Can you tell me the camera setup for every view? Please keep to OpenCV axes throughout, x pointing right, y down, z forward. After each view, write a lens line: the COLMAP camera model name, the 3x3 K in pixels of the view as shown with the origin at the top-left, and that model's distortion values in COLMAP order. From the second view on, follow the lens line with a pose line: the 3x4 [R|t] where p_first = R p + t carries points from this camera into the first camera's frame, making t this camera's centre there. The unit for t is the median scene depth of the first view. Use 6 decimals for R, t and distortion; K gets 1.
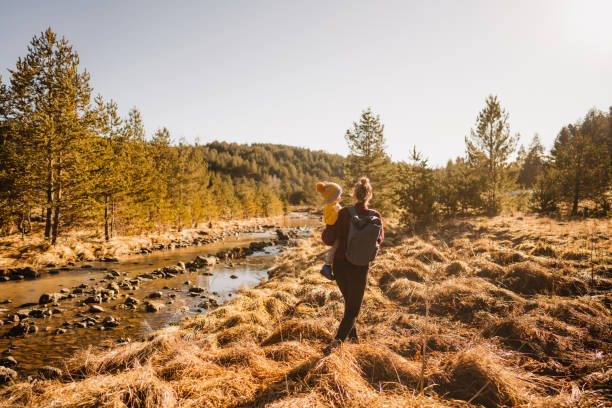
lens RADIAL K [[421.9, 0, 306.0], [0, 421.9, 204.0], [0, 0, 1]] dist [-0.034579, 0.053970]
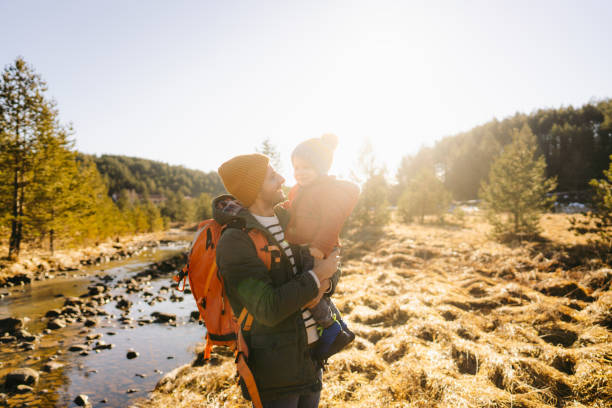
lens RADIAL K [[422.0, 0, 309.1], [0, 422.0, 204.8], [0, 0, 1]] dist [0.004708, 0.000415]
pose [[0.939989, 0.006416, 0.341145, -0.141883], [0.005703, 0.999388, -0.034509, 0.002306], [-0.341158, 0.034384, 0.939377, -0.133676]]
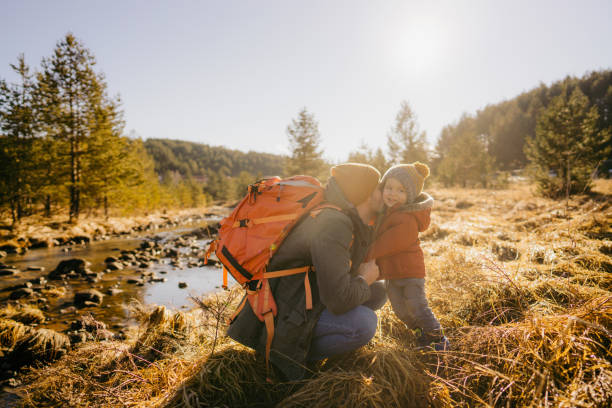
lens RADIAL K [[421.9, 0, 306.0], [0, 421.9, 204.0], [0, 0, 1]] dist [-0.034579, 0.053970]
pose [[0.968805, -0.028791, 0.246148, -0.142966], [0.026546, 0.999570, 0.012435, 0.026374], [-0.246400, -0.005513, 0.969153, -0.136316]]
